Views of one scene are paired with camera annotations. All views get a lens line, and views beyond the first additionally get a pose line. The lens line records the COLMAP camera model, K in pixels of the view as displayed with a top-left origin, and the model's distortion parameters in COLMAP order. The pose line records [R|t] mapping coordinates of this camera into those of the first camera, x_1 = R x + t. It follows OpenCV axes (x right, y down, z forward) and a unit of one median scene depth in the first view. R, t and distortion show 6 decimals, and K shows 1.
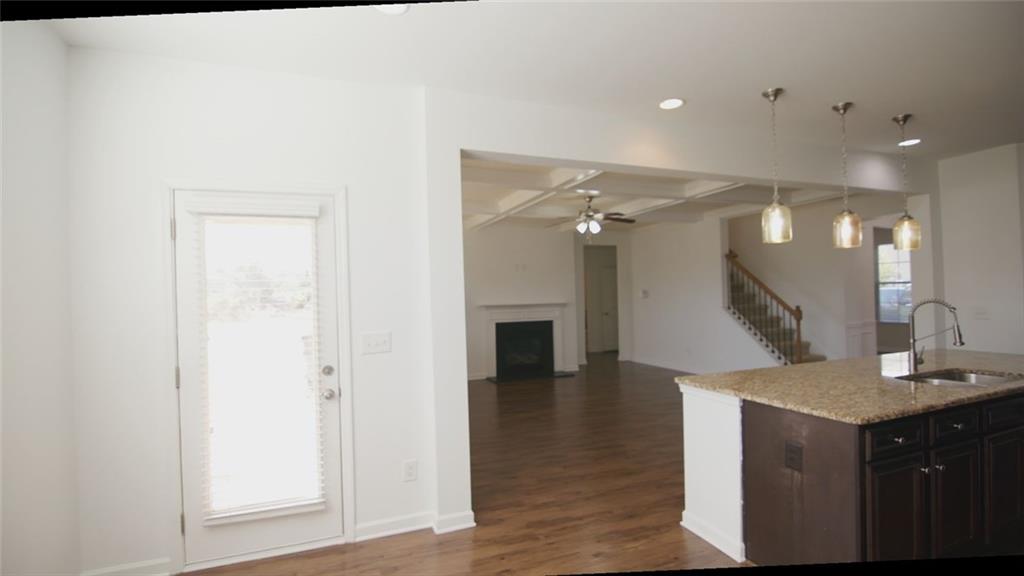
lens RADIAL K [[481.2, 0, 512.0], [0, 481.2, 288.0], [0, 0, 1]] dist [-0.001255, -0.000022]
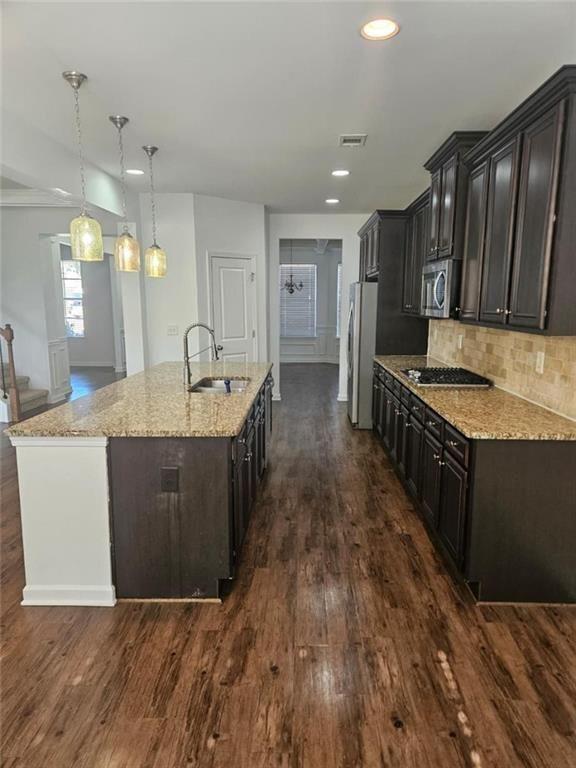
lens RADIAL K [[533.9, 0, 288.0], [0, 533.9, 384.0], [0, 0, 1]] dist [0.073208, -0.000411]
pose [[0.379201, -0.123671, 0.917013, -0.302958], [-0.028412, 0.989005, 0.145129, -0.027789], [-0.924878, -0.081087, 0.371518, 0.285782]]
